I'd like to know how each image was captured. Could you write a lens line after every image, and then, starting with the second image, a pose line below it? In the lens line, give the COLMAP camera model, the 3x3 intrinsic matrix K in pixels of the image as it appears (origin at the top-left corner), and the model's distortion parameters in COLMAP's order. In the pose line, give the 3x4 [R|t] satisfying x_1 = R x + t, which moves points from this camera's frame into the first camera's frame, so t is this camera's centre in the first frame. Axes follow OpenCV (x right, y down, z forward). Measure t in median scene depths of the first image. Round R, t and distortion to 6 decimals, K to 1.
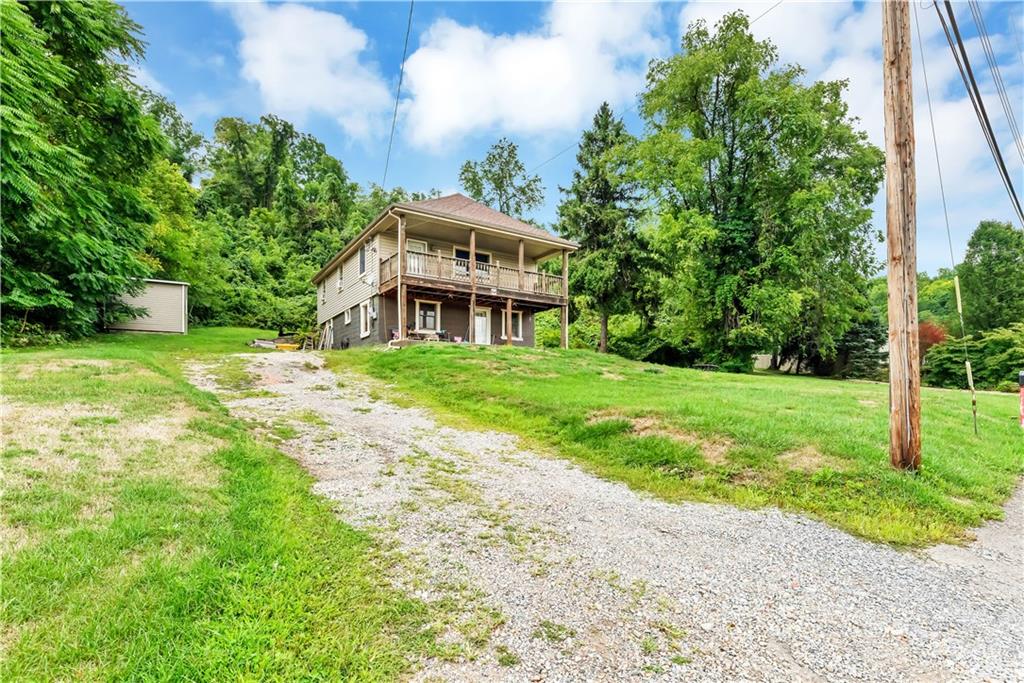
lens RADIAL K [[500.6, 0, 514.1], [0, 500.6, 396.9], [0, 0, 1]] dist [0.001418, -0.000001]
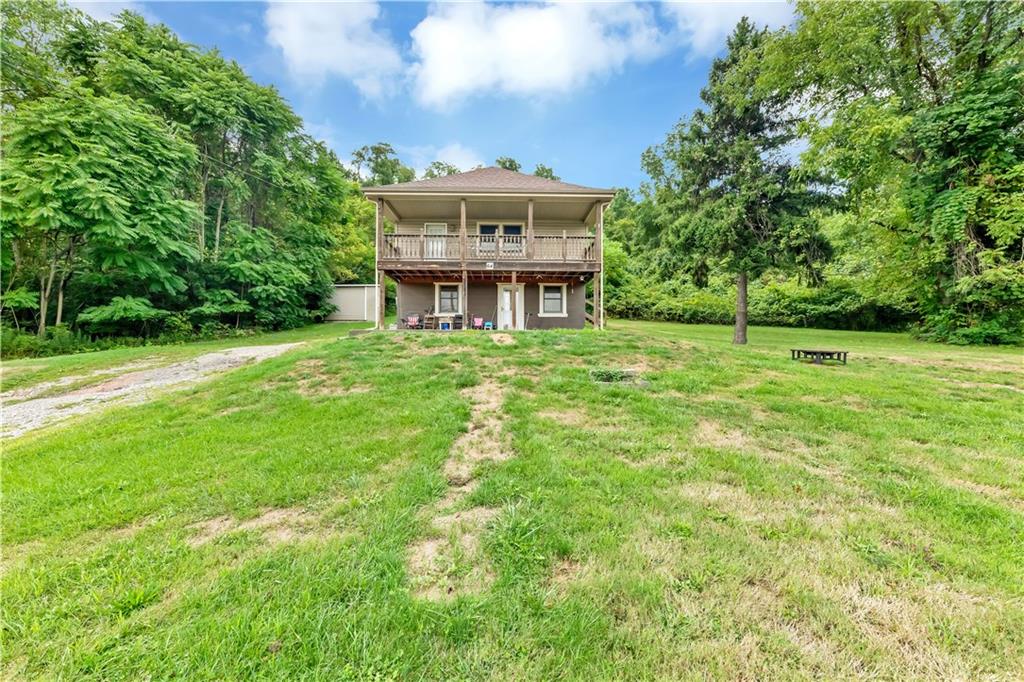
lens RADIAL K [[367.3, 0, 509.2], [0, 367.3, 347.0], [0, 0, 1]] dist [0.012582, -0.005910]
pose [[0.828931, 0.001878, -0.559347, 0.290678], [-0.007180, 0.999948, -0.007282, -0.053109], [0.559304, 0.010052, 0.828902, 0.409674]]
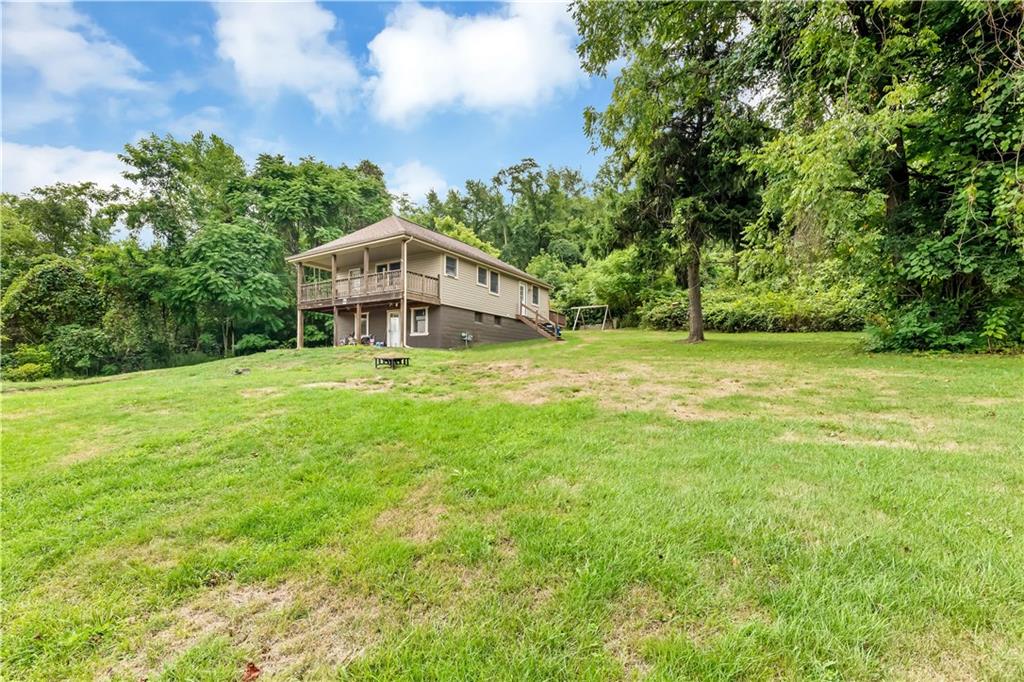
lens RADIAL K [[445.1, 0, 511.5], [0, 445.1, 372.8], [0, 0, 1]] dist [0.000937, 0.000073]
pose [[0.383502, 0.006706, -0.923516, 0.913303], [-0.011183, 0.999934, 0.002617, -0.039489], [0.923472, 0.009324, 0.383552, 0.806966]]
